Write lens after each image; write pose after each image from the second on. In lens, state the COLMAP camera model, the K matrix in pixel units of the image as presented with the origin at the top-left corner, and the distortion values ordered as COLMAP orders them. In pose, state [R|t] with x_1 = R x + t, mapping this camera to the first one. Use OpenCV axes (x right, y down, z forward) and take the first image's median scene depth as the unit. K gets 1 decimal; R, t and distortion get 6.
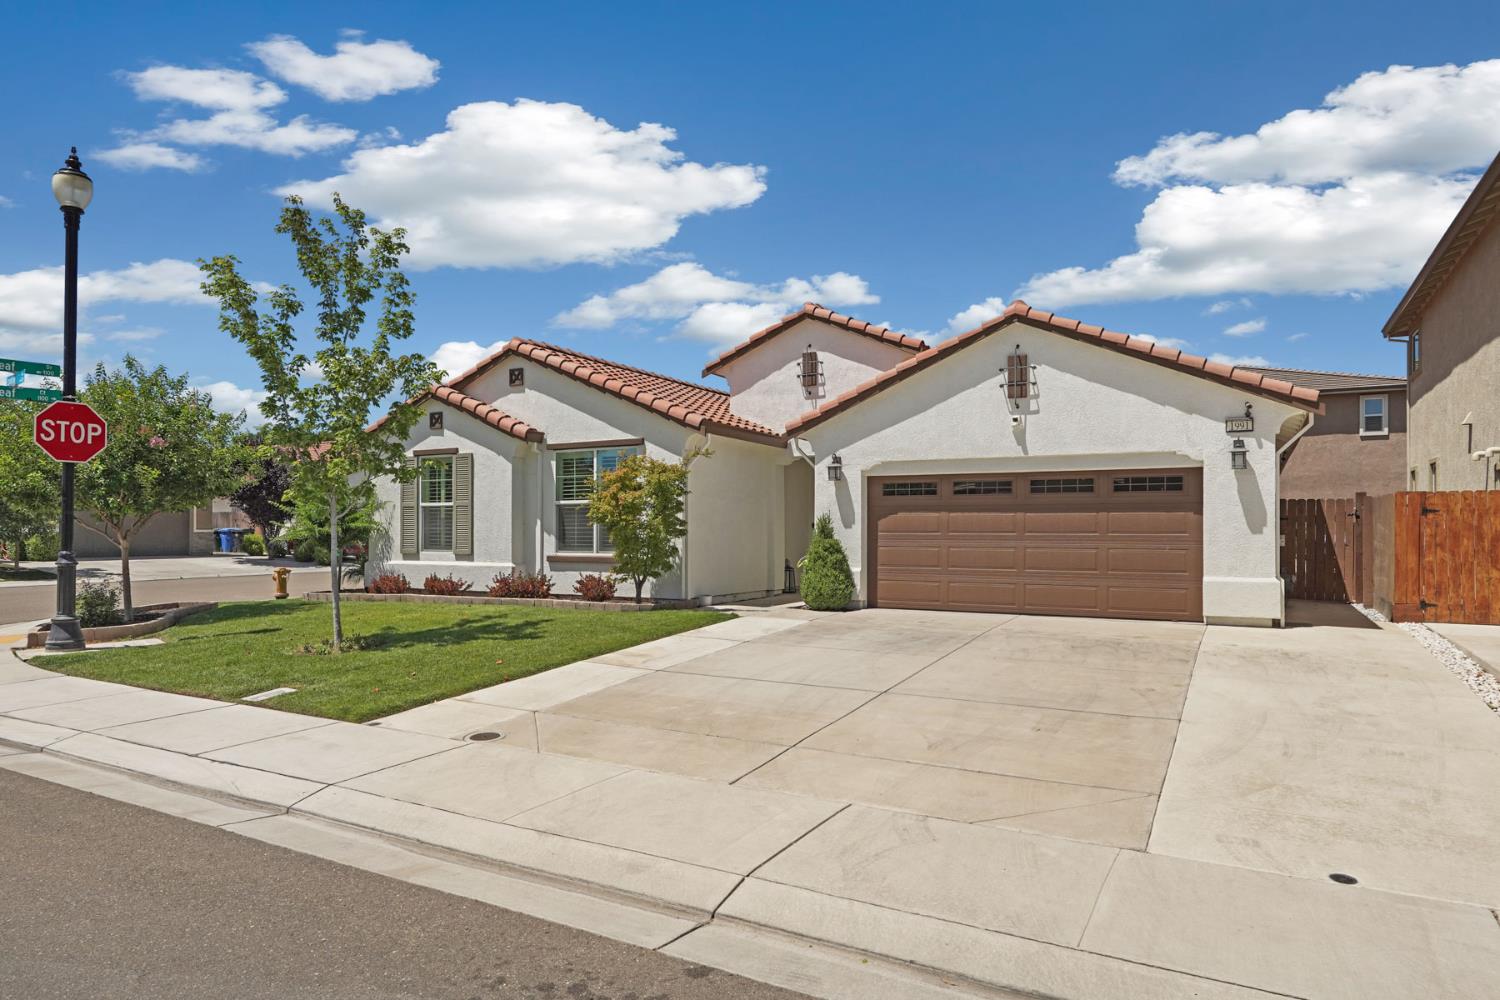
lens RADIAL K [[897.1, 0, 732.5], [0, 897.1, 527.7], [0, 0, 1]] dist [-0.004709, -0.000880]
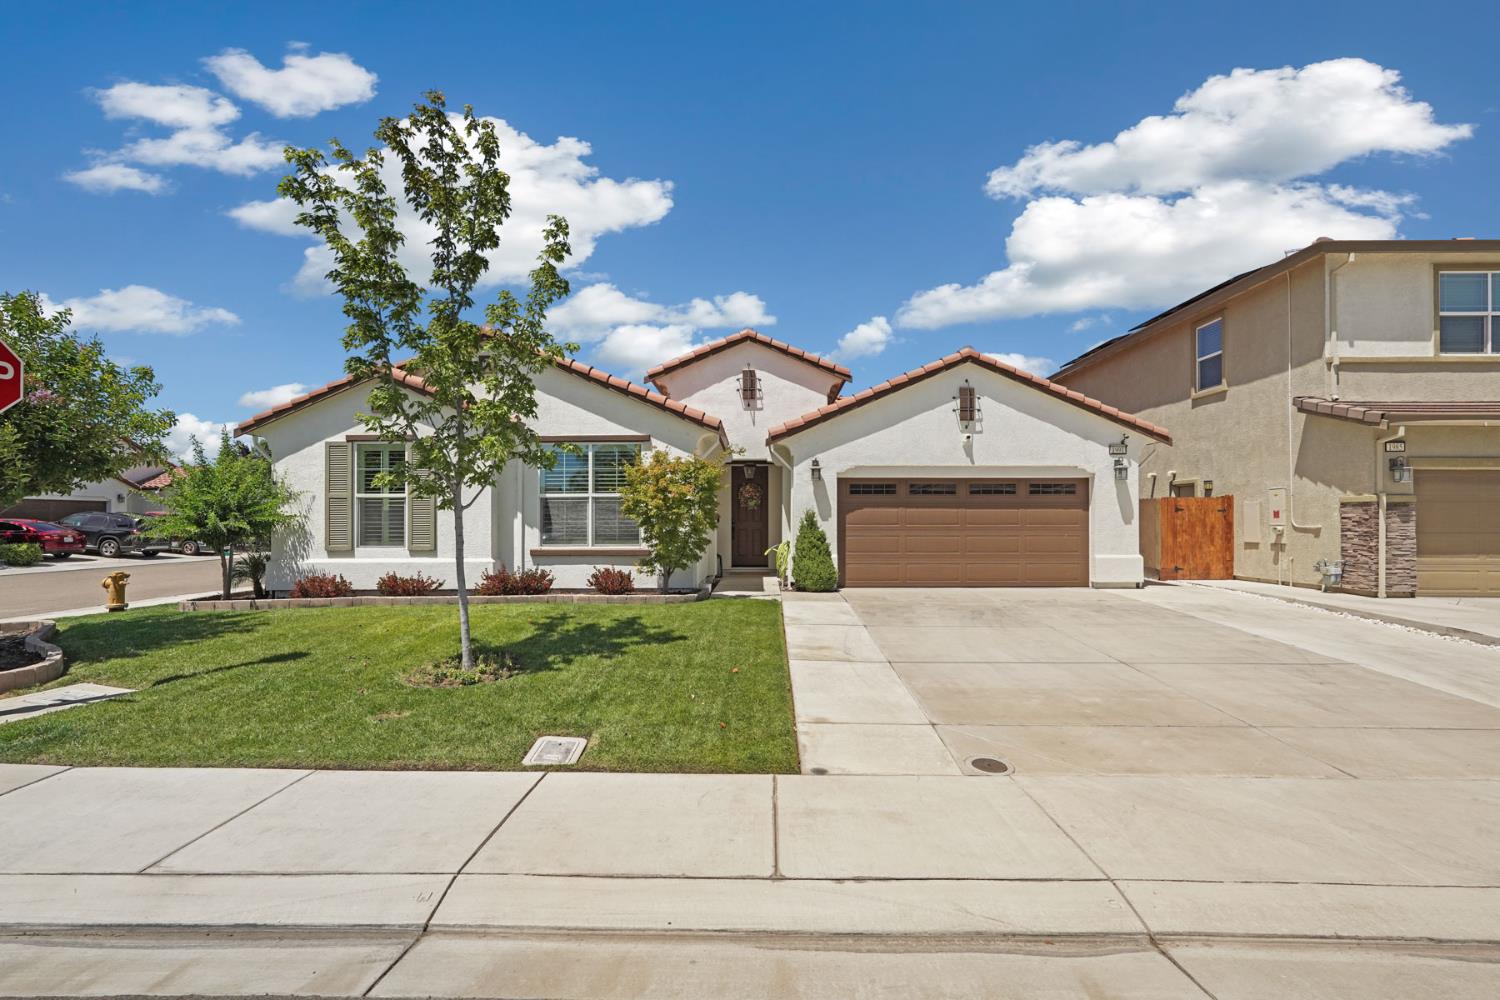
lens RADIAL K [[676.3, 0, 749.6], [0, 676.3, 521.8], [0, 0, 1]] dist [-0.011818, 0.007698]
pose [[0.880561, -0.002921, 0.473924, -0.384096], [0.001086, 0.999991, 0.004146, -0.002395], [-0.473932, -0.003136, 0.880556, 0.262600]]
